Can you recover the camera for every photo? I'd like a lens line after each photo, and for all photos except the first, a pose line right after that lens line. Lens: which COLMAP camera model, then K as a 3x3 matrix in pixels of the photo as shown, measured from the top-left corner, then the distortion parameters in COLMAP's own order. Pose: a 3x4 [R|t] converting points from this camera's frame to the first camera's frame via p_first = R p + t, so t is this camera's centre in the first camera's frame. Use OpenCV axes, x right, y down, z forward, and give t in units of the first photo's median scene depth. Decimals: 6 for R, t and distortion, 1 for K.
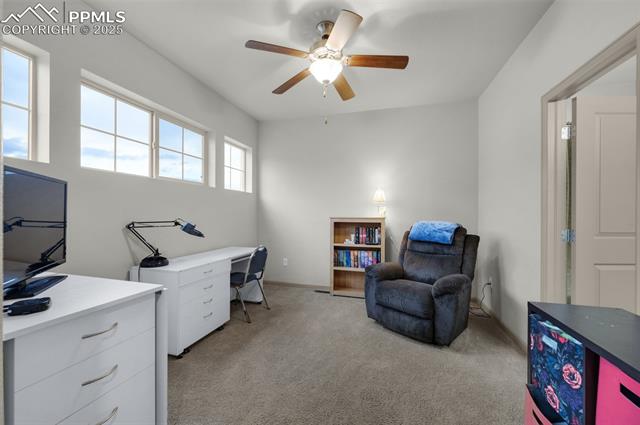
lens RADIAL K [[258.5, 0, 323.3], [0, 258.5, 212.3], [0, 0, 1]] dist [-0.000525, -0.000250]
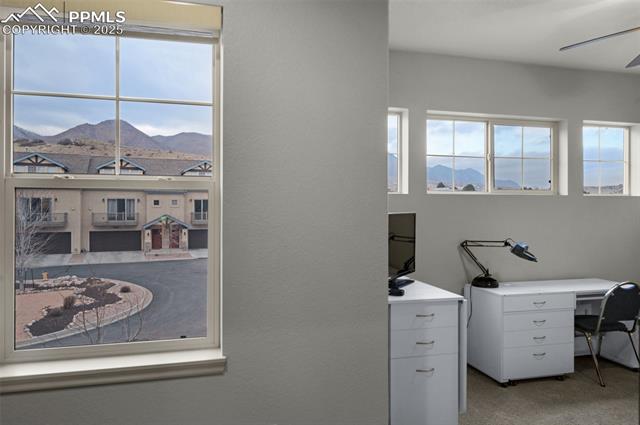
lens RADIAL K [[425.4, 0, 319.3], [0, 425.4, 211.7], [0, 0, 1]] dist [-0.006383, -0.000898]
pose [[0.506008, -0.001474, -0.862527, 0.404443], [0.000345, 0.999999, -0.001507, -0.070673], [0.862529, 0.000465, 0.506008, -0.340253]]
